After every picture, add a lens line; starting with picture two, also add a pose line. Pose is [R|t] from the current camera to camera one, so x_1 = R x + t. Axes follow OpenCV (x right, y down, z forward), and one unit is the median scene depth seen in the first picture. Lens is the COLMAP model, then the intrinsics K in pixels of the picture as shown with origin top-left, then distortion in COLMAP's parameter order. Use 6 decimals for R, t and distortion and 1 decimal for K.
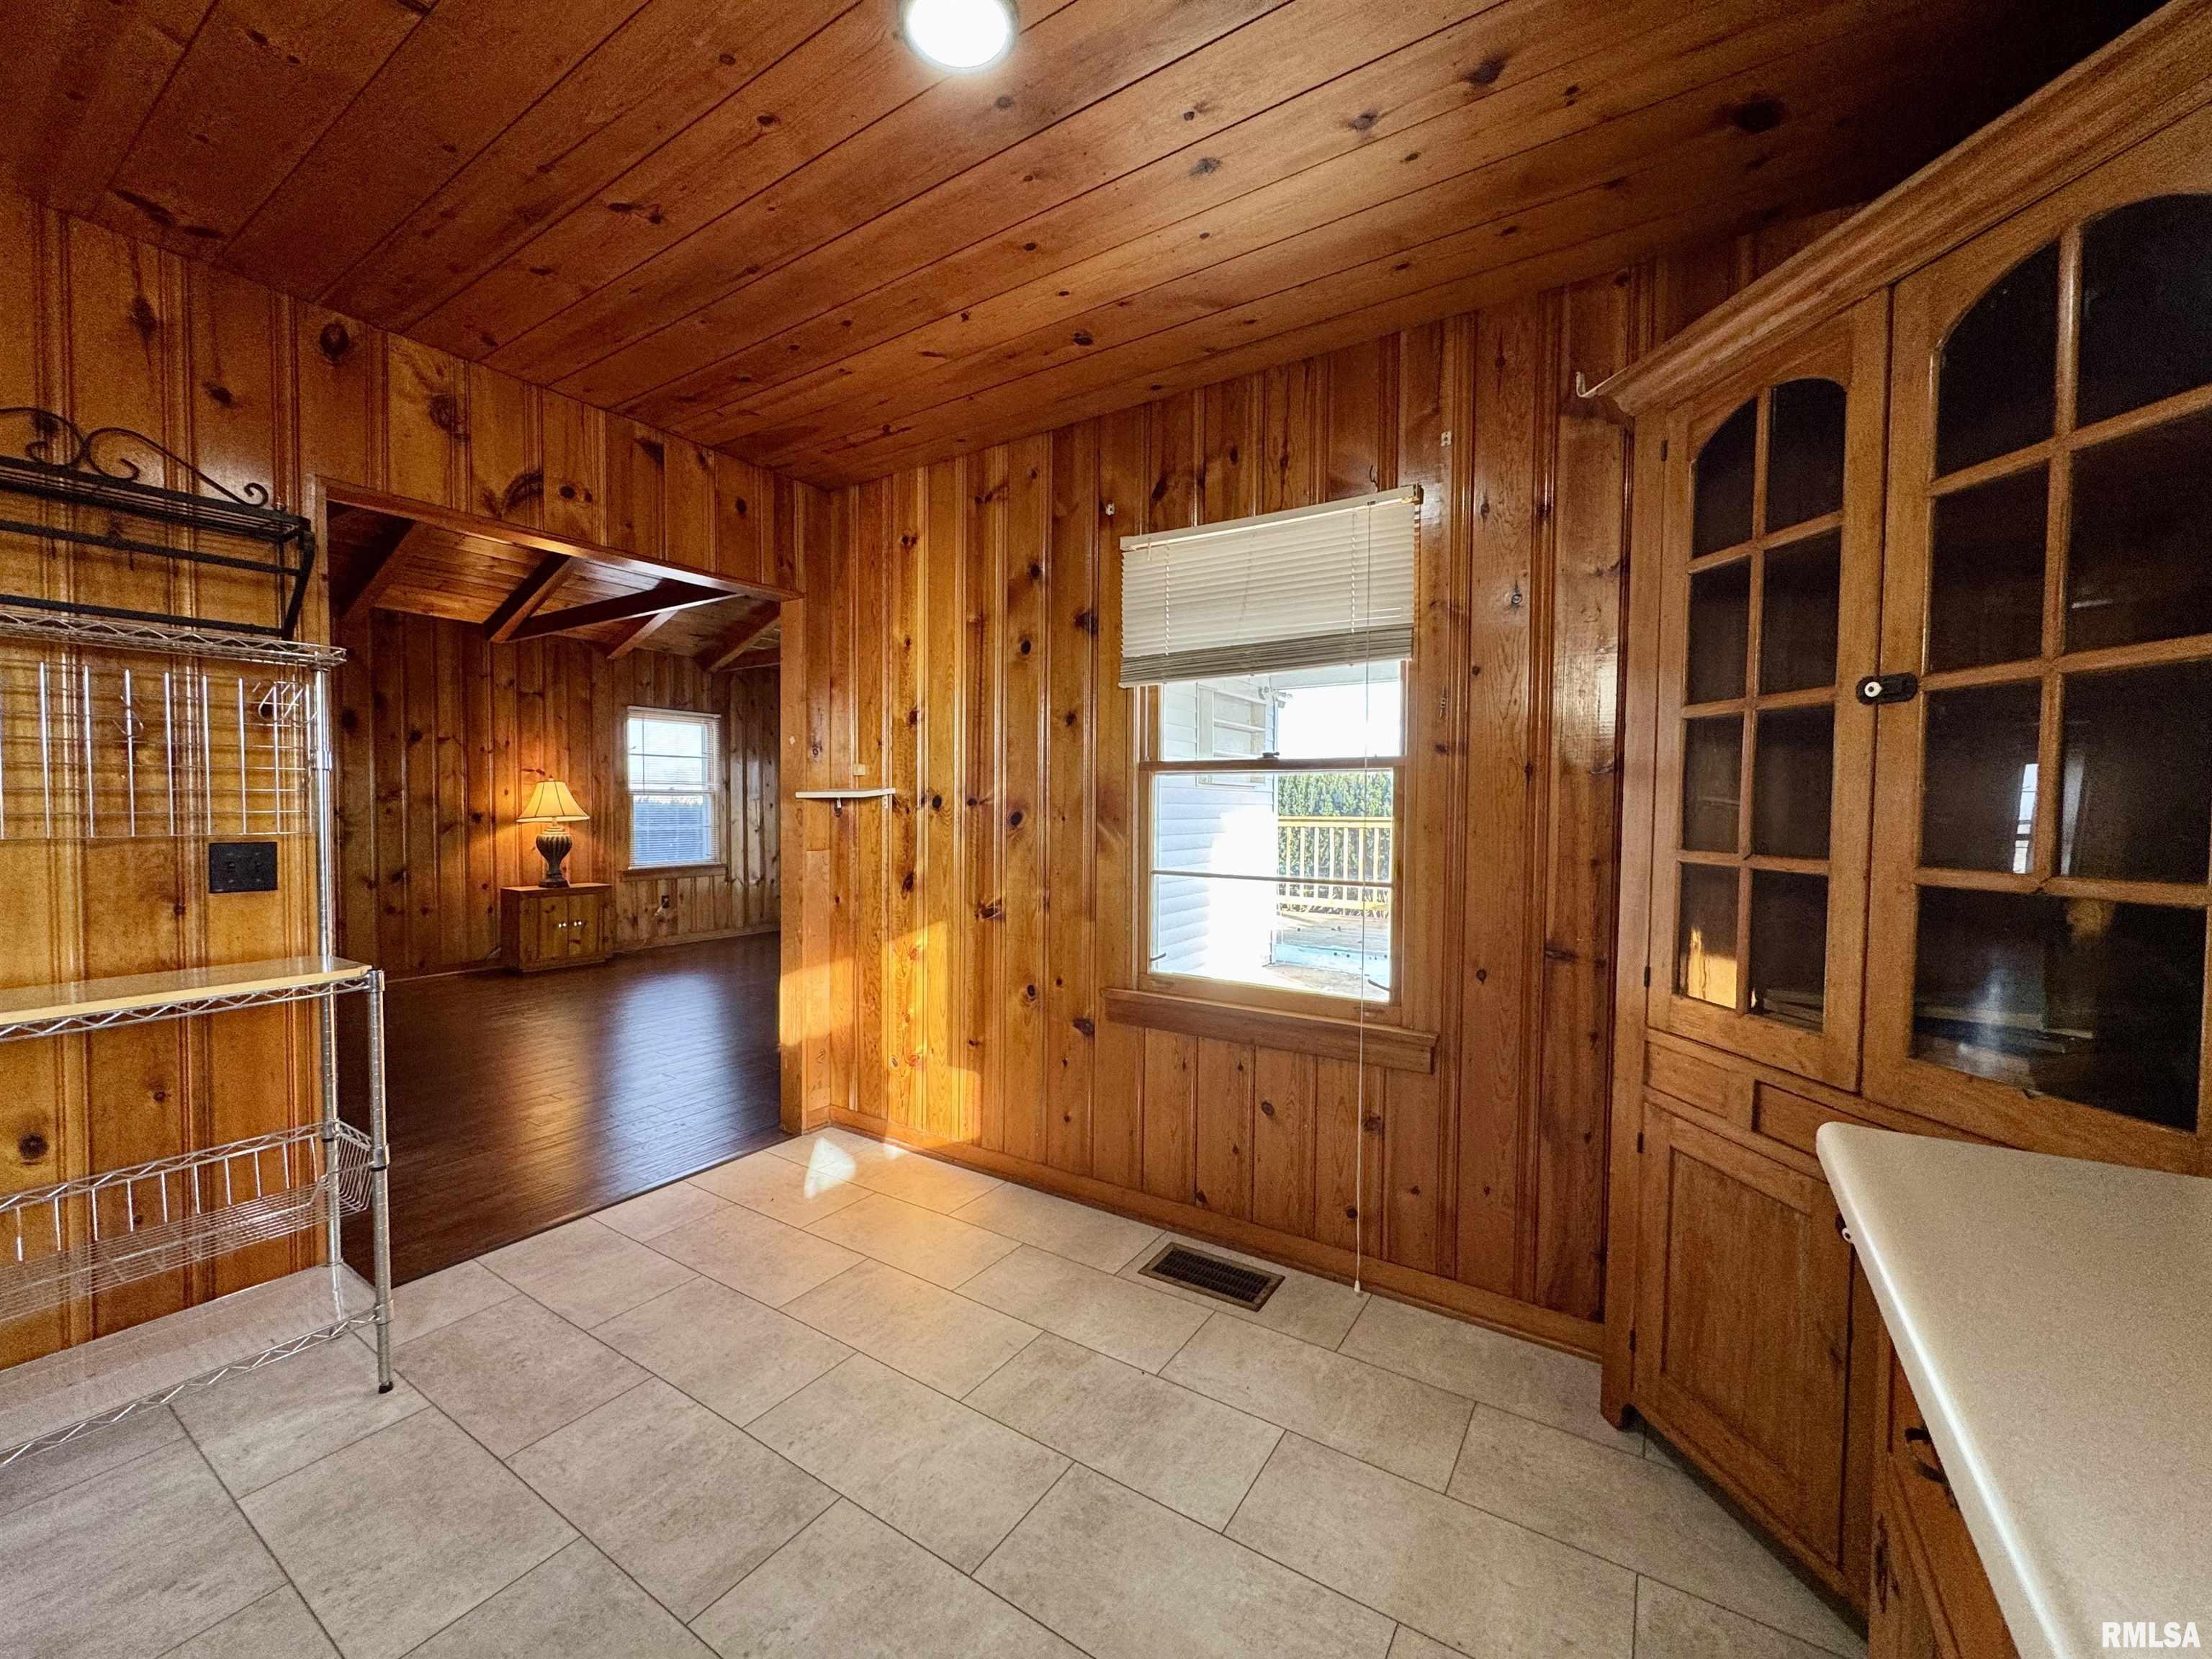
lens RADIAL K [[877.8, 0, 1110.1], [0, 877.8, 828.9], [0, 0, 1]] dist [-0.001932, 0.000124]
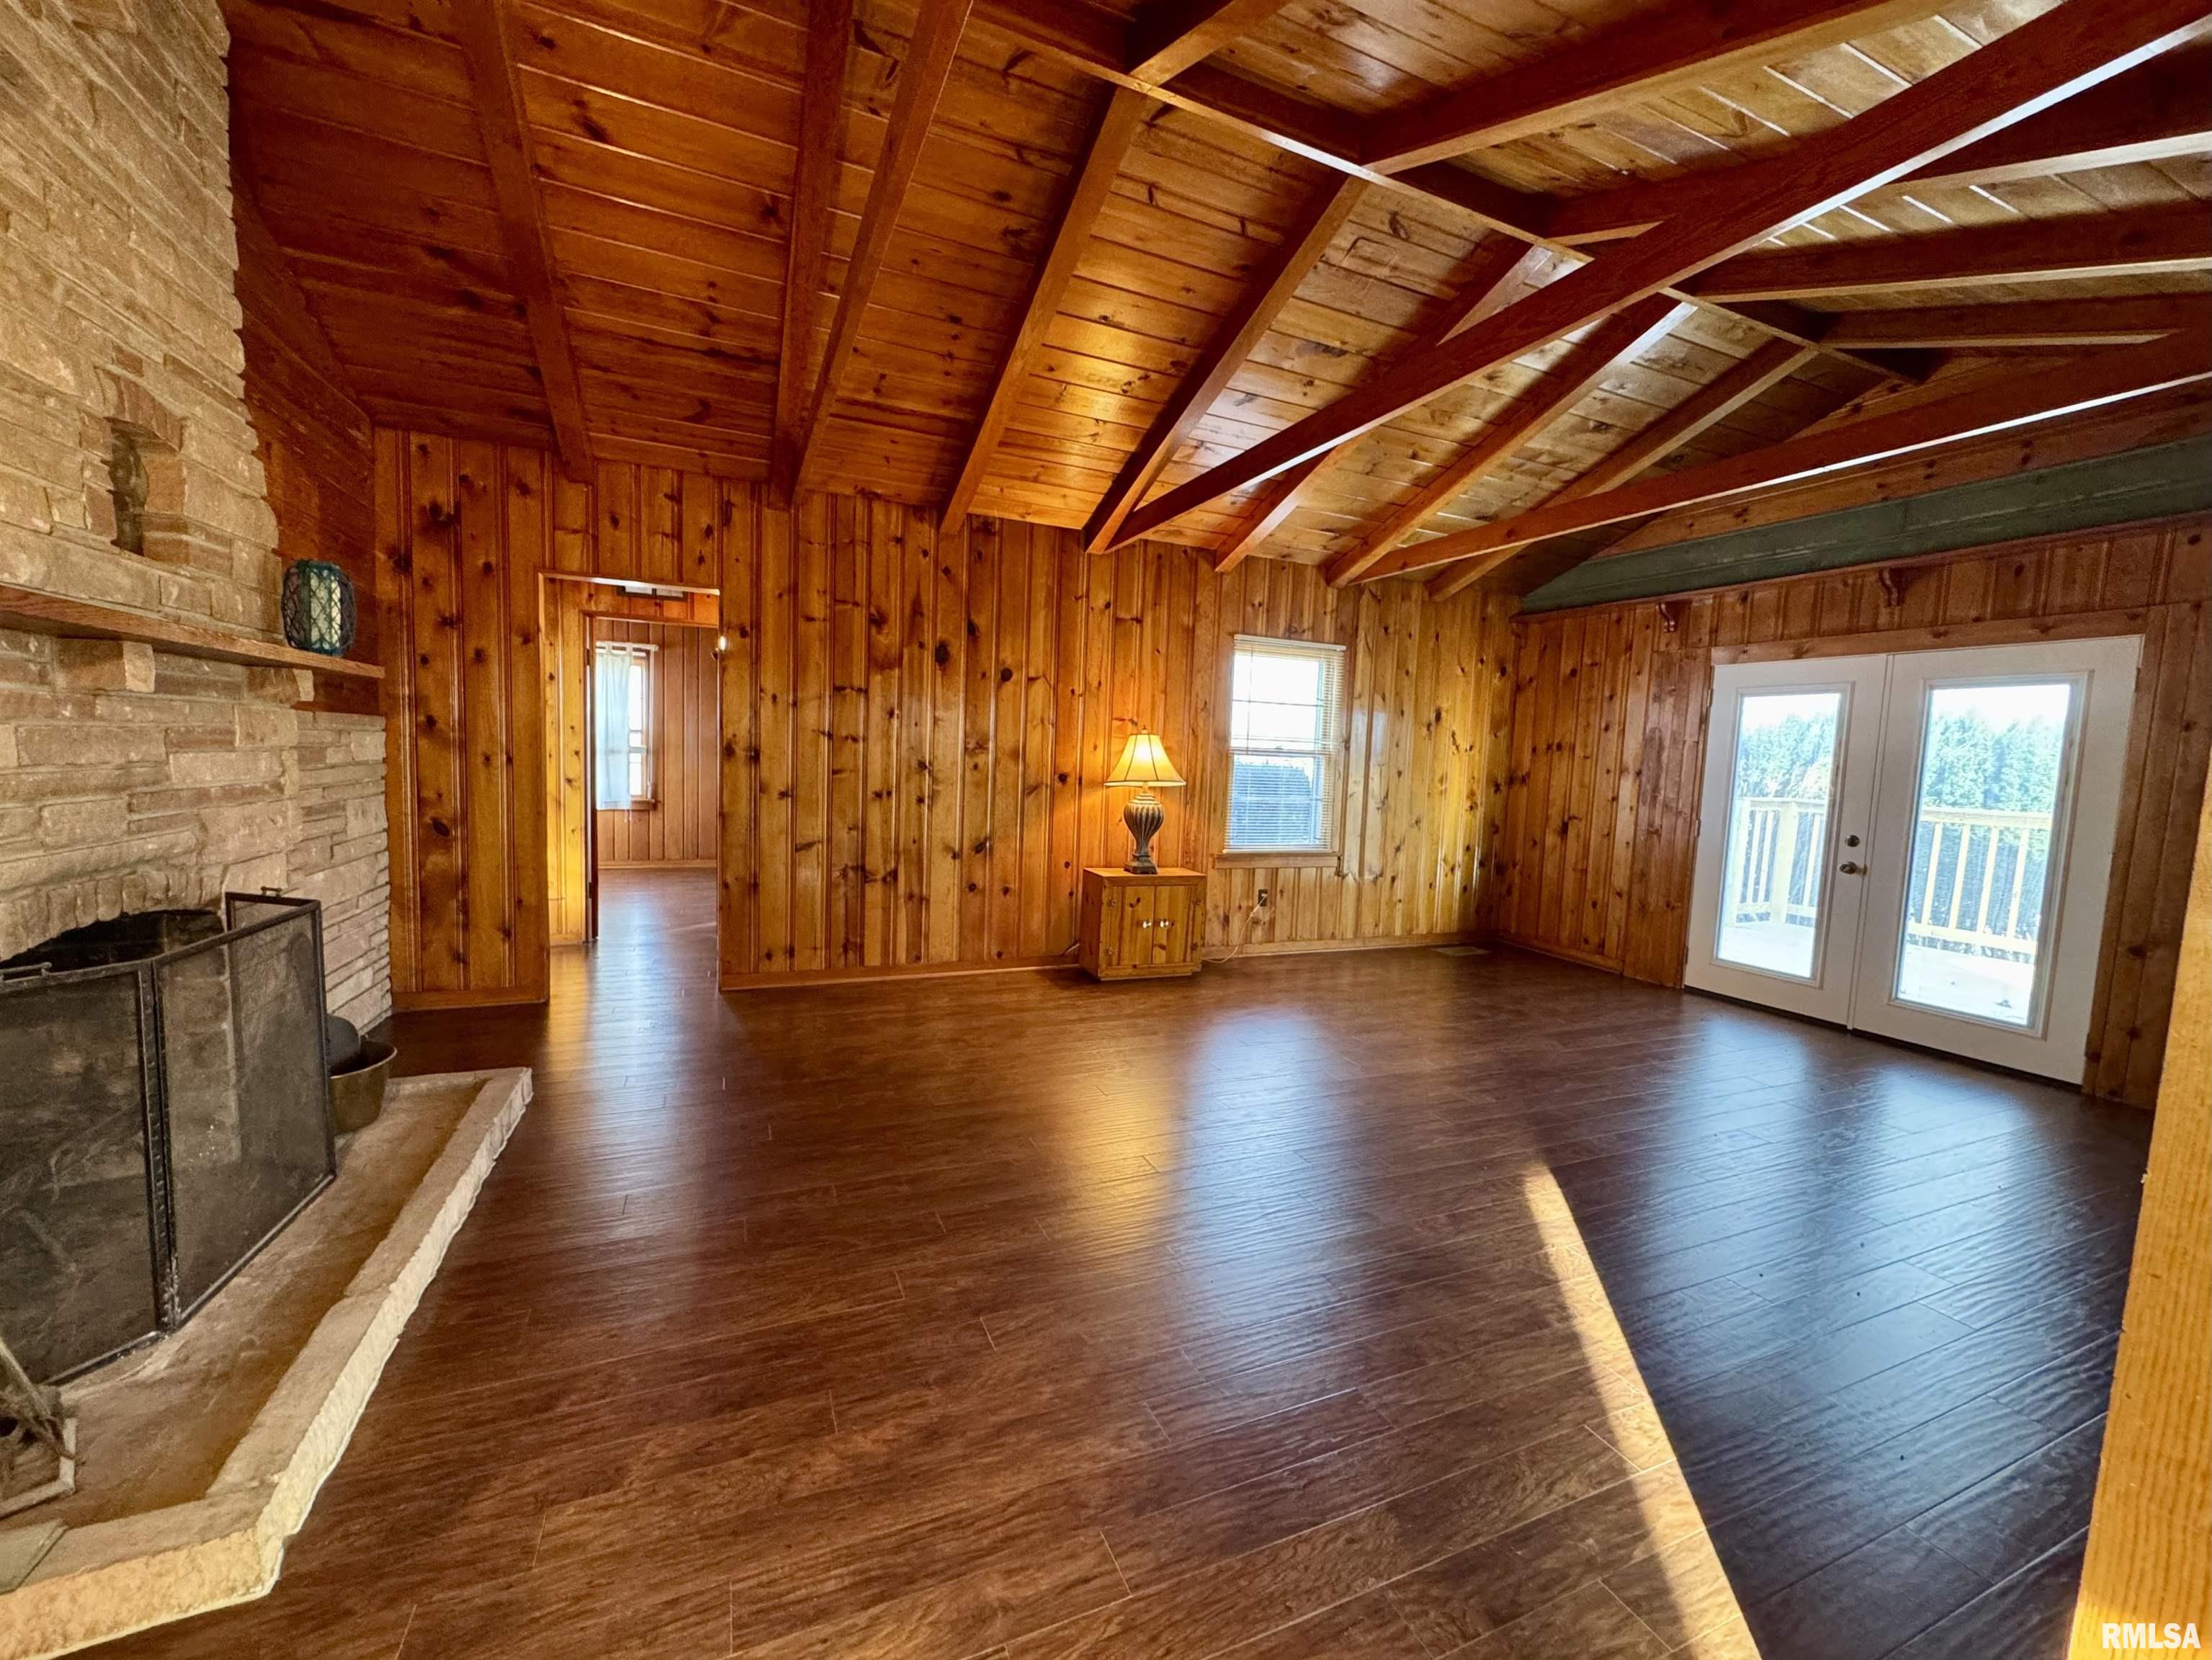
lens RADIAL K [[877.9, 0, 1110.1], [0, 877.9, 829.4], [0, 0, 1]] dist [-0.001932, 0.000124]
pose [[0.833499, 0.074396, -0.547489, -0.225755], [-0.050656, 0.997009, 0.058361, -0.013843], [0.550194, -0.020911, 0.834775, 0.326590]]
